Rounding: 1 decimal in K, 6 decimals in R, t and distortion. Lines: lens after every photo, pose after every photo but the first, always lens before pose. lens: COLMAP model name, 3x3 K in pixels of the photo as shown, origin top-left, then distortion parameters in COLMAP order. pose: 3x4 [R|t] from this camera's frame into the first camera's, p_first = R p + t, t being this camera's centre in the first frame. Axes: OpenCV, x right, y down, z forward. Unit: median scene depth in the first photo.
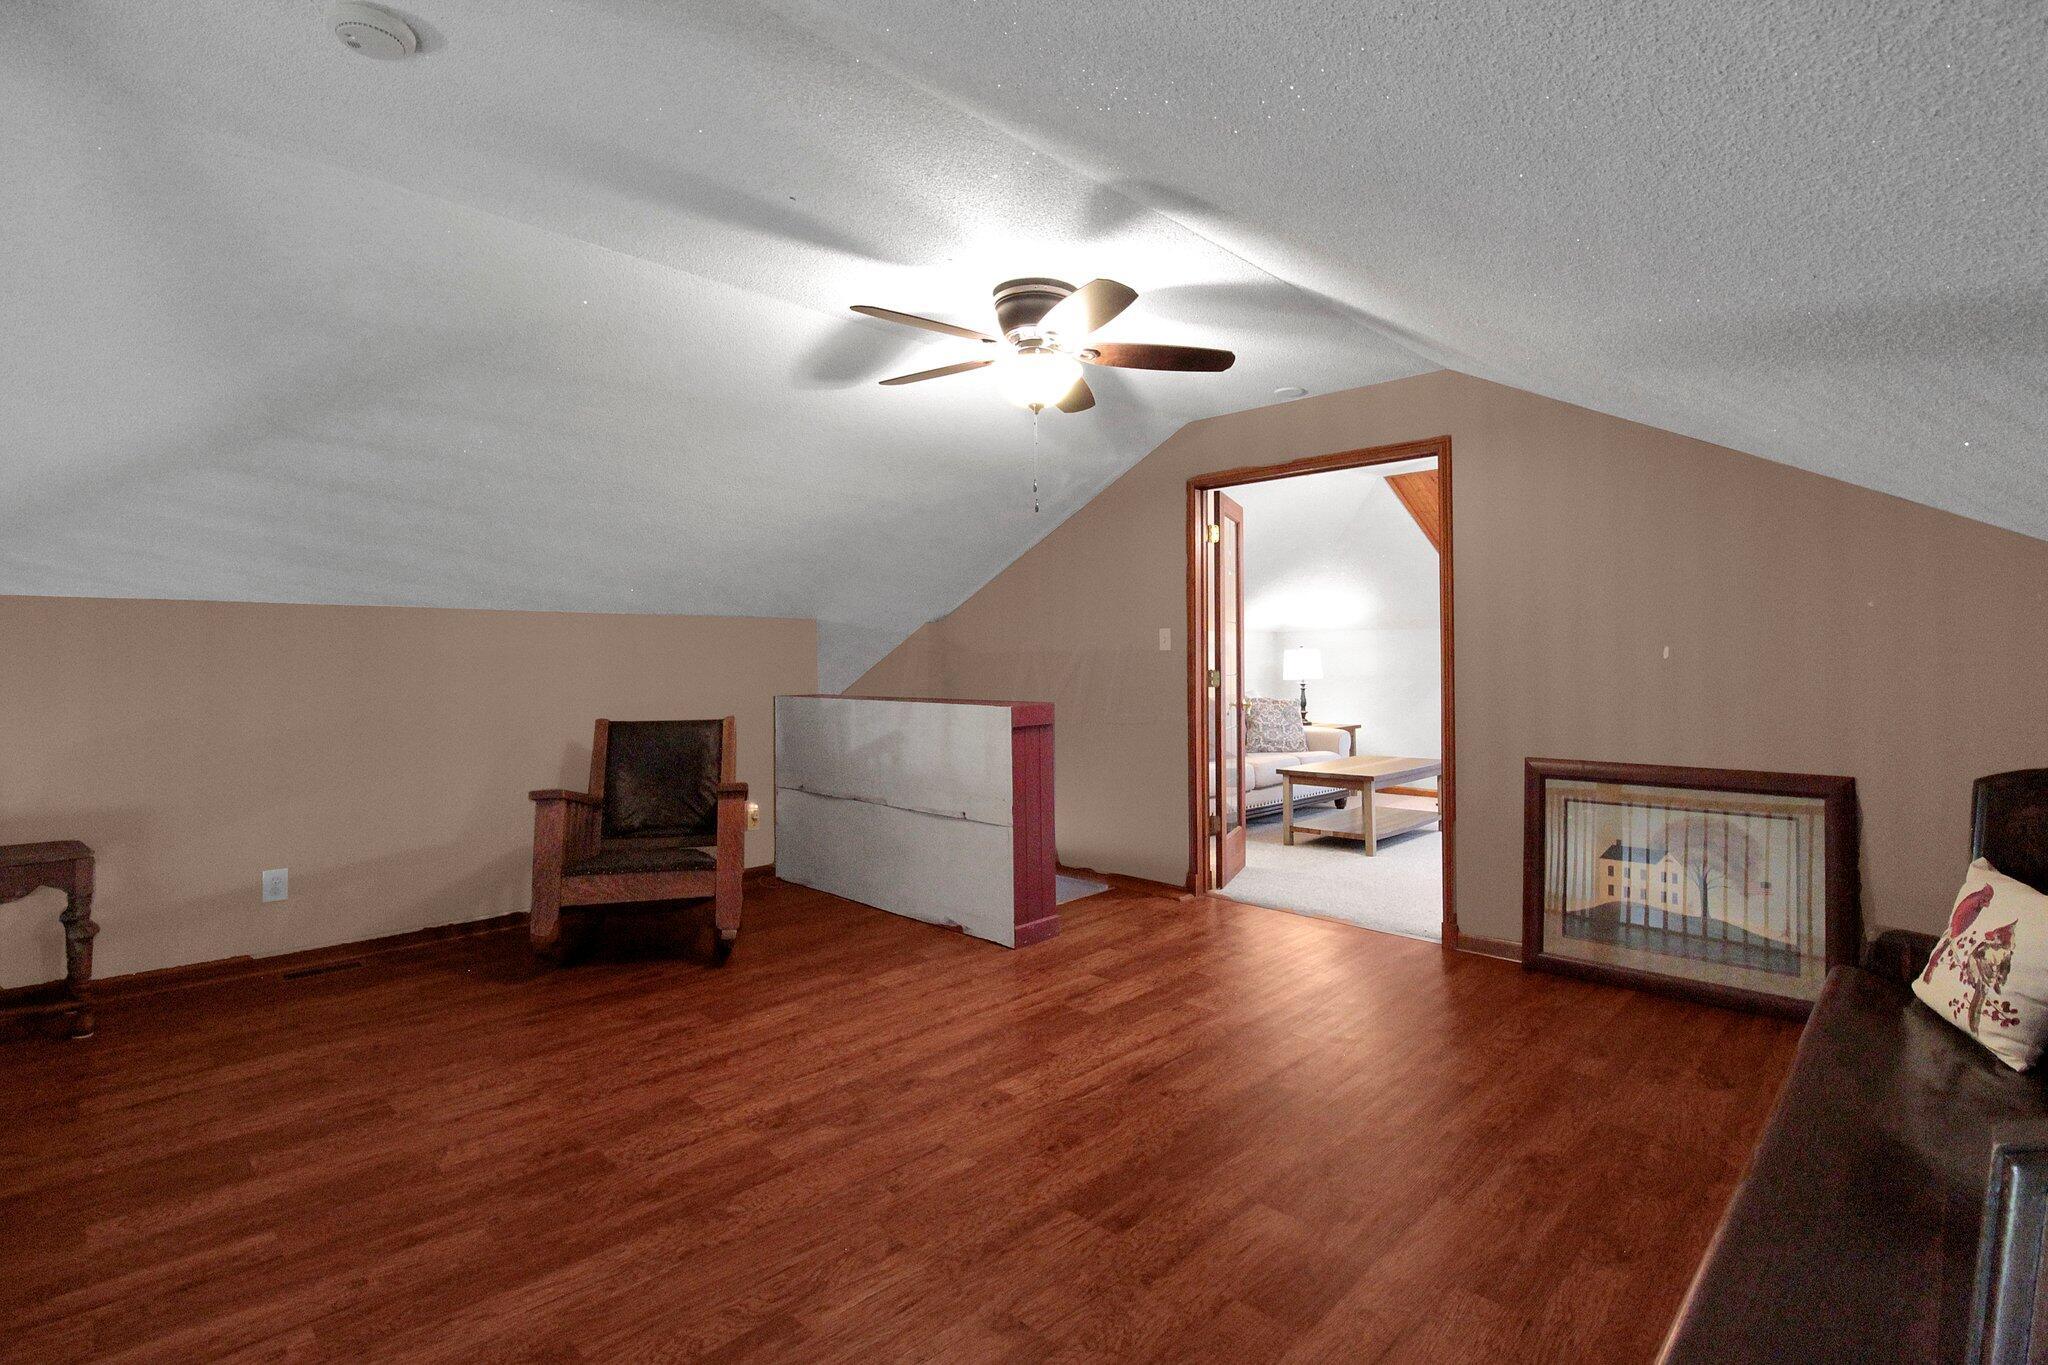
lens RADIAL K [[964.4, 0, 1022.9], [0, 964.4, 668.6], [0, 0, 1]] dist [0.005221, 0.000211]
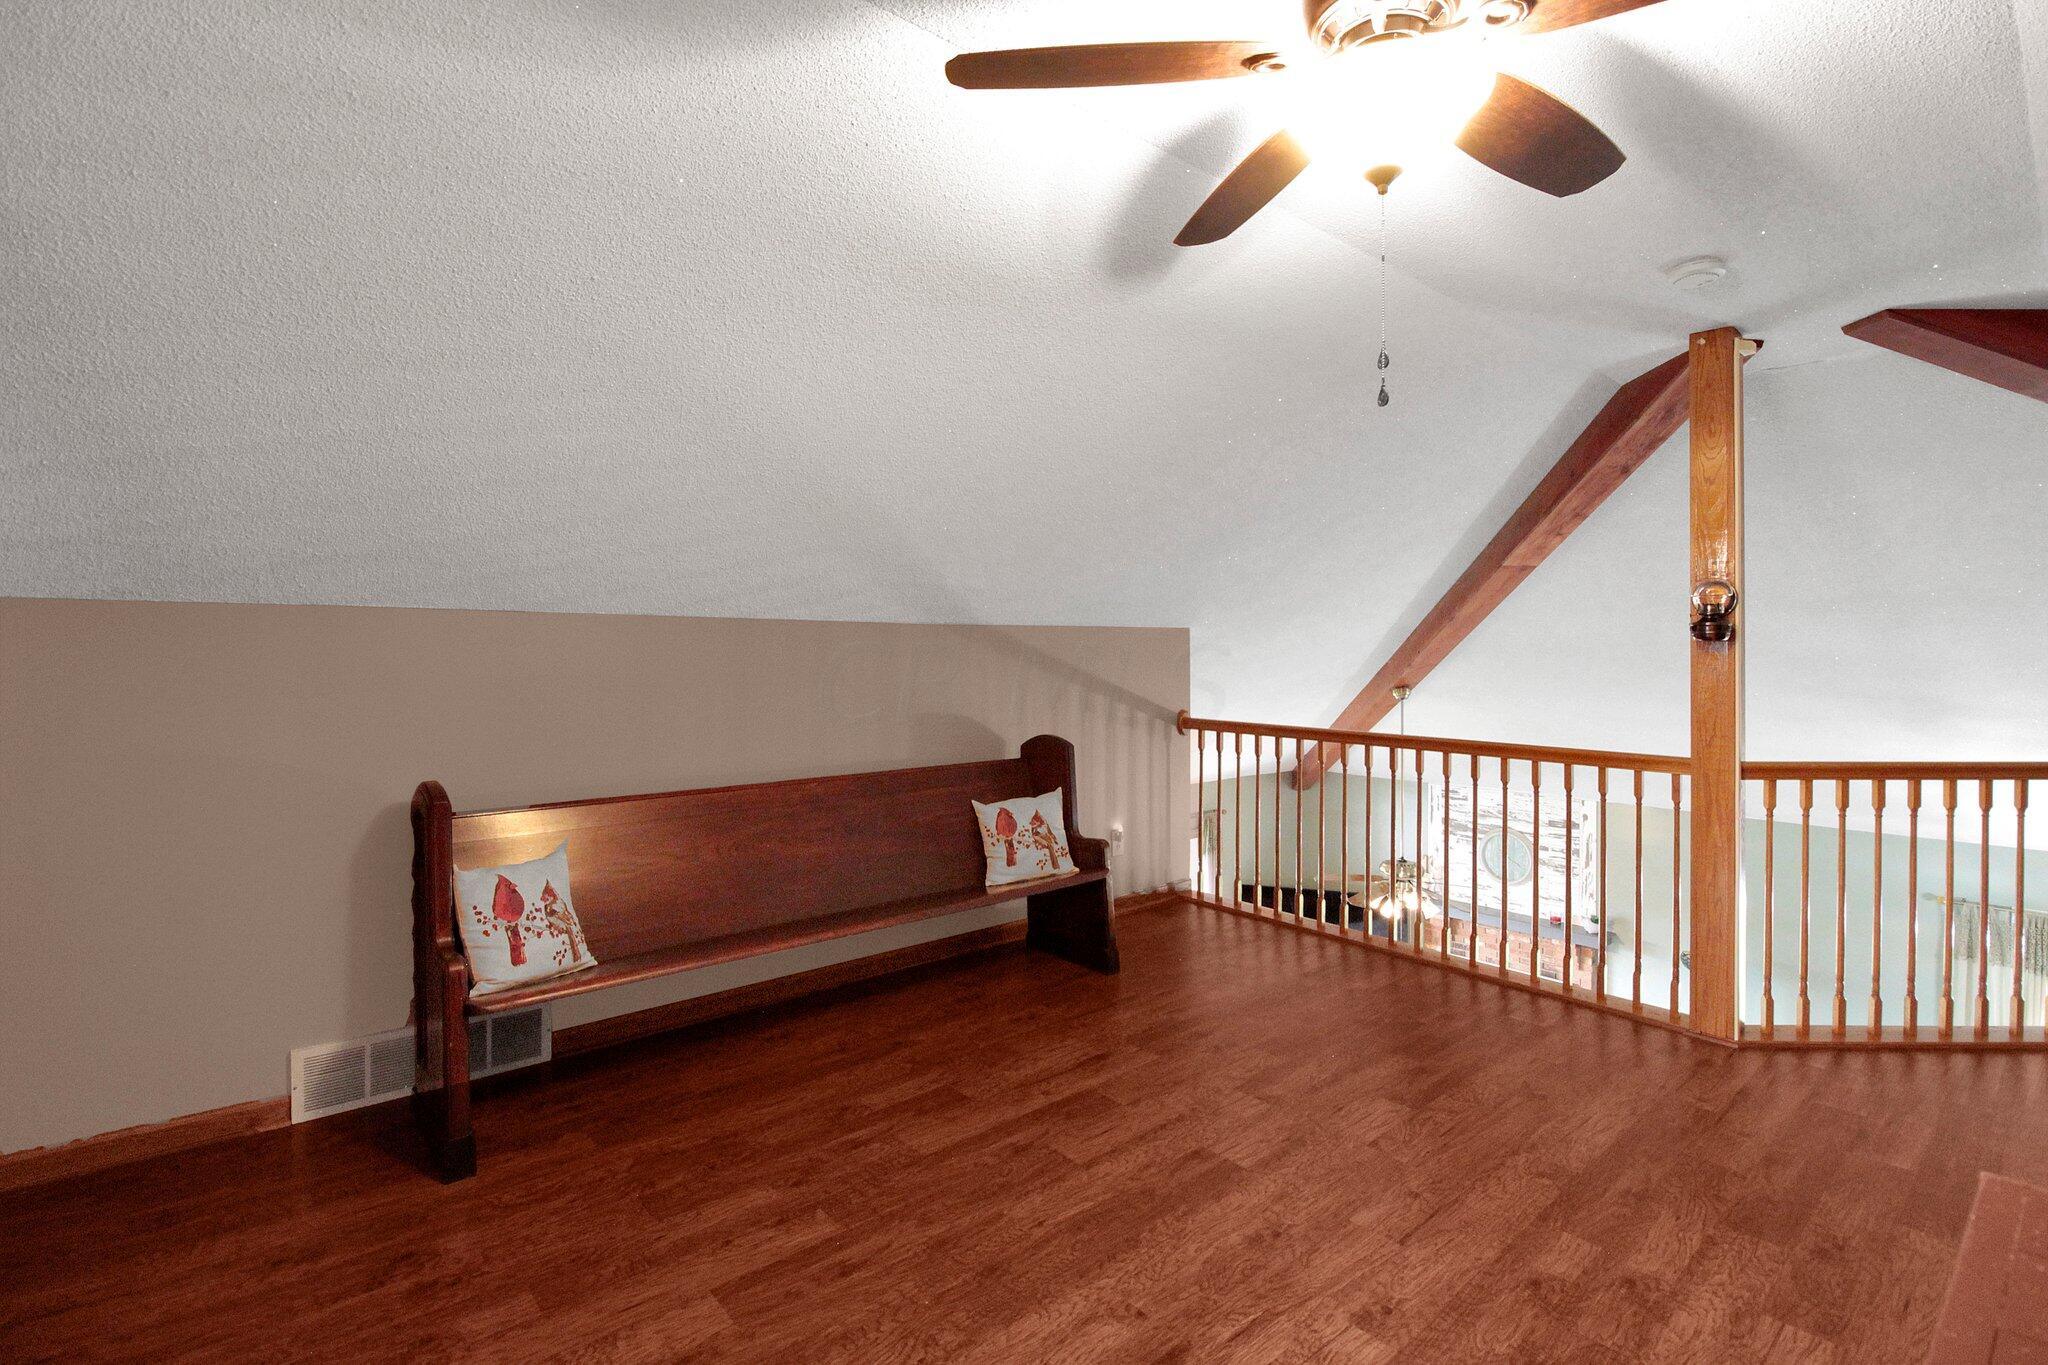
lens RADIAL K [[964.4, 0, 1027.2], [0, 964.4, 669.0], [0, 0, 1]] dist [0.005221, 0.000211]
pose [[-0.997426, -0.001699, 0.071680, 0.219055], [0.000363, 0.999586, 0.028756, -0.072880], [-0.071699, 0.028708, -0.997013, 2.090933]]
